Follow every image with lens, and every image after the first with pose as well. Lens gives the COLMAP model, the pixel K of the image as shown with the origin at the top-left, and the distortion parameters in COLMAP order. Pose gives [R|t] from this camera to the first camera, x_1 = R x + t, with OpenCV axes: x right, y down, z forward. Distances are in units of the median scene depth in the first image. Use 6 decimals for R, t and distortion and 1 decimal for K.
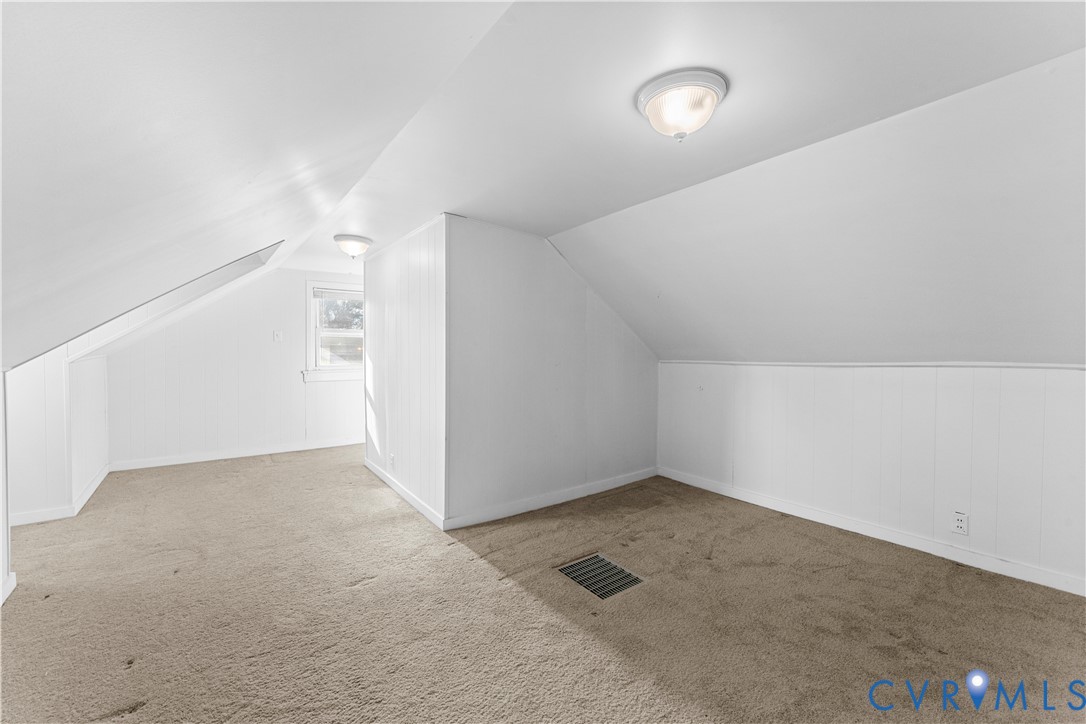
lens RADIAL K [[444.9, 0, 528.8], [0, 444.9, 352.0], [0, 0, 1]] dist [0.001712, -0.001830]
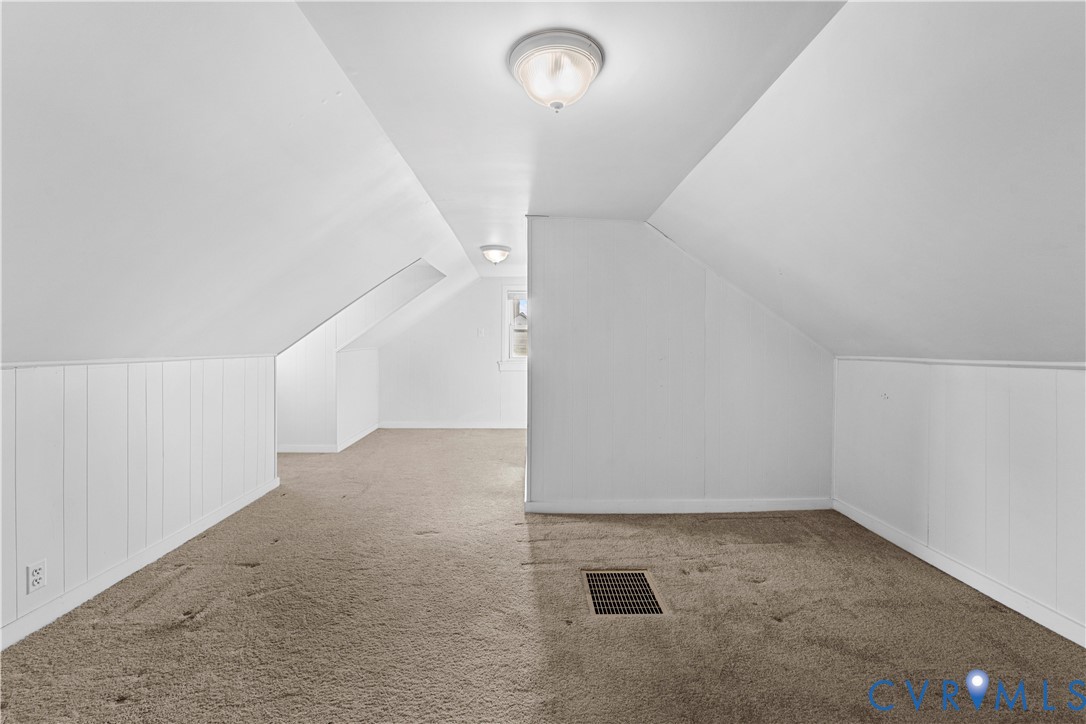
lens RADIAL K [[444.9, 0, 517.7], [0, 444.9, 341.2], [0, 0, 1]] dist [0.001712, -0.001830]
pose [[0.817884, -0.006150, -0.575350, 0.415019], [-0.001051, 0.999925, -0.012182, 0.004490], [0.575382, 0.010569, 0.817817, 0.111746]]
